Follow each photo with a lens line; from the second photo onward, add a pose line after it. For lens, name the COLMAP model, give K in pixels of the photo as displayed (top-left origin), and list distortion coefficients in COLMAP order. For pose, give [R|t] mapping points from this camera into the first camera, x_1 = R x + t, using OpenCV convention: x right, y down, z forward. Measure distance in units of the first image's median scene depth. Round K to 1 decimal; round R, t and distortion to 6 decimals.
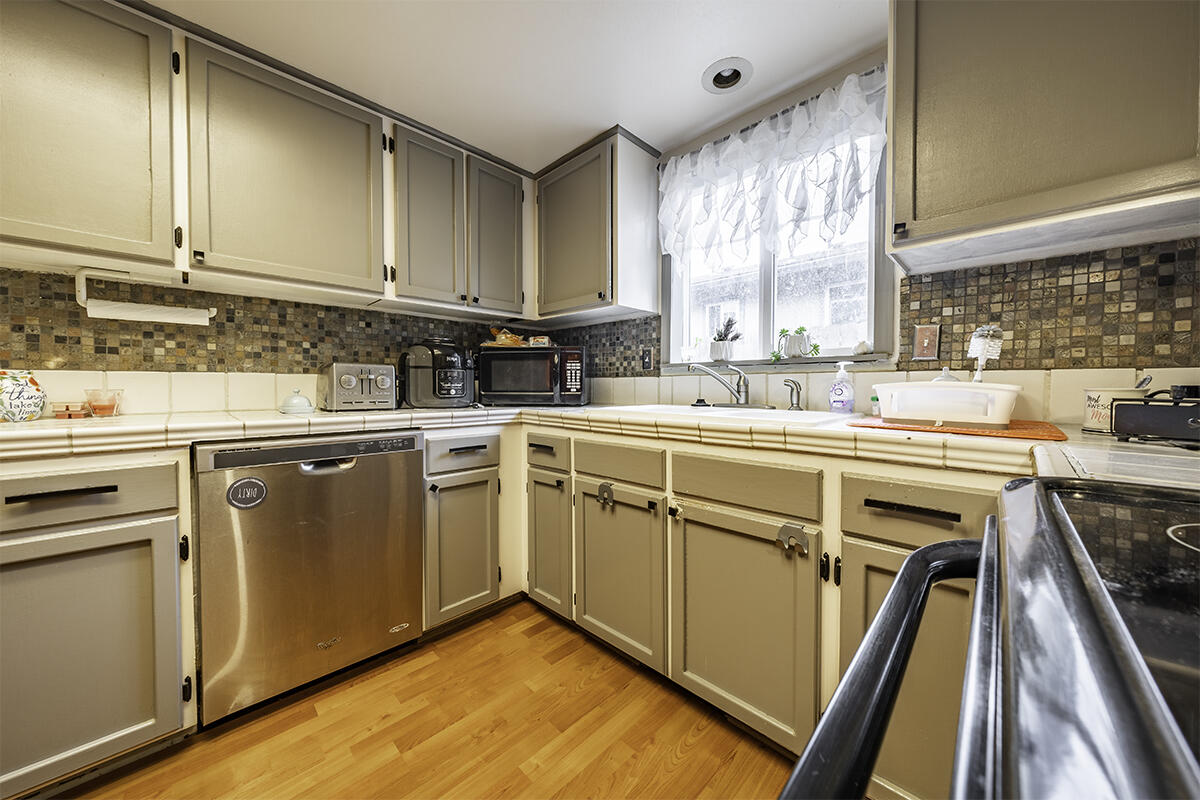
lens RADIAL K [[420.7, 0, 601.4], [0, 420.7, 396.0], [0, 0, 1]] dist [-0.000631, -0.000092]
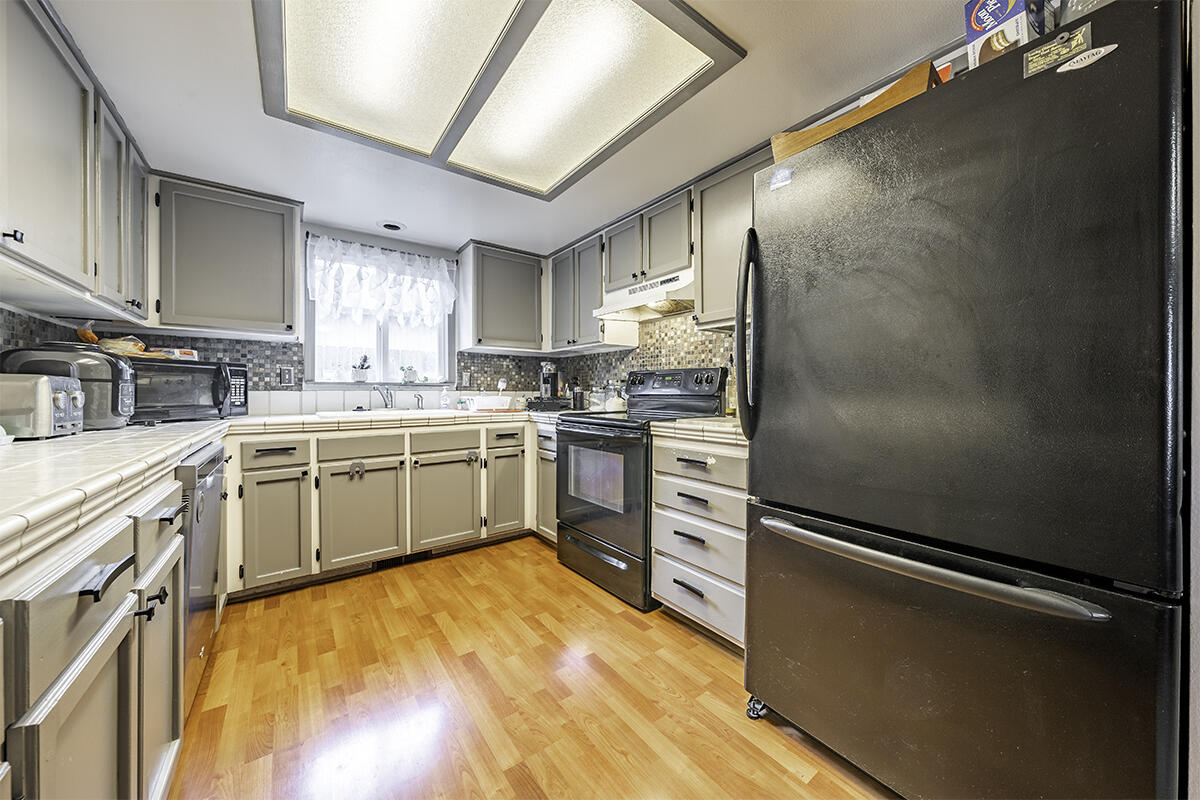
lens RADIAL K [[406.5, 0, 585.6], [0, 406.5, 392.7], [0, 0, 1]] dist [-0.000302, -0.000015]
pose [[0.182011, -0.002512, 0.983293, -1.278542], [0.024380, 0.999701, -0.001958, -0.023531], [-0.982994, 0.024329, 0.182018, -0.112325]]
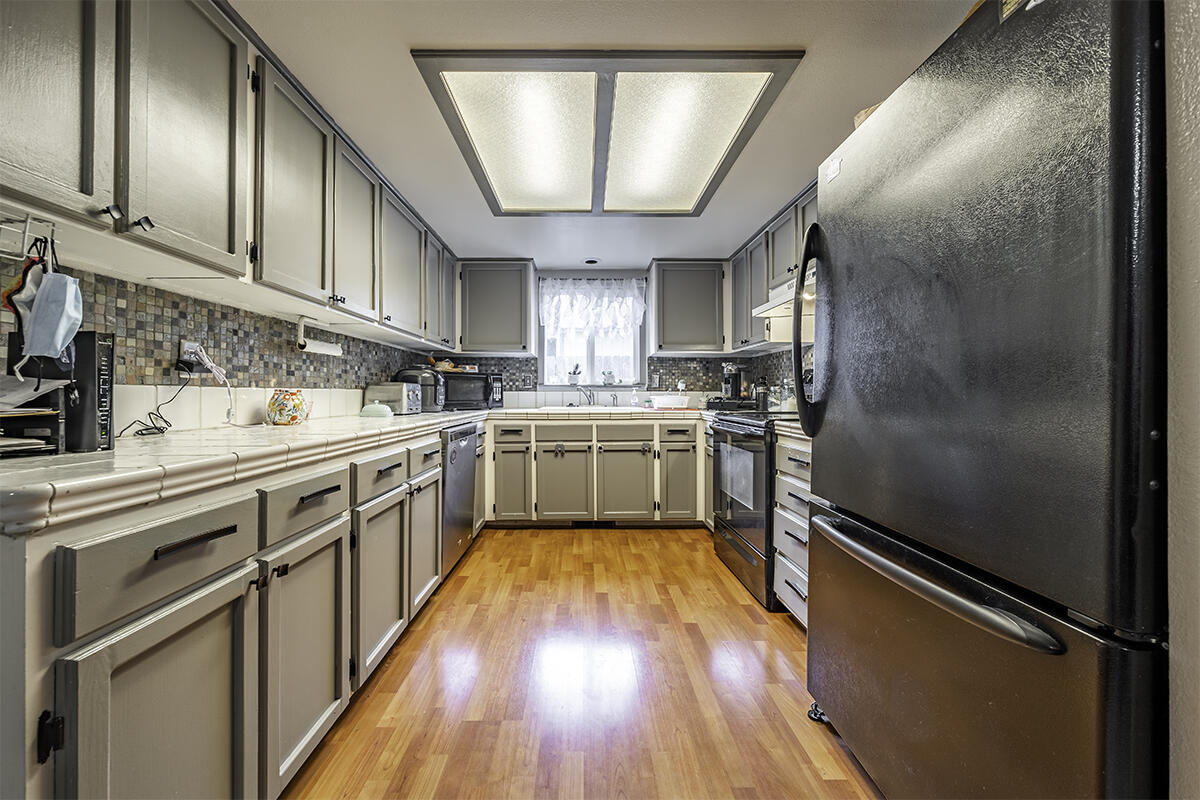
lens RADIAL K [[416.8, 0, 584.9], [0, 416.8, 392.3], [0, 0, 1]] dist [0.000215, 0.000004]
pose [[0.715305, 0.002357, 0.698808, -1.320190], [0.017277, 0.999629, -0.021056, -0.002032], [-0.698598, 0.027135, 0.714999, -0.574641]]
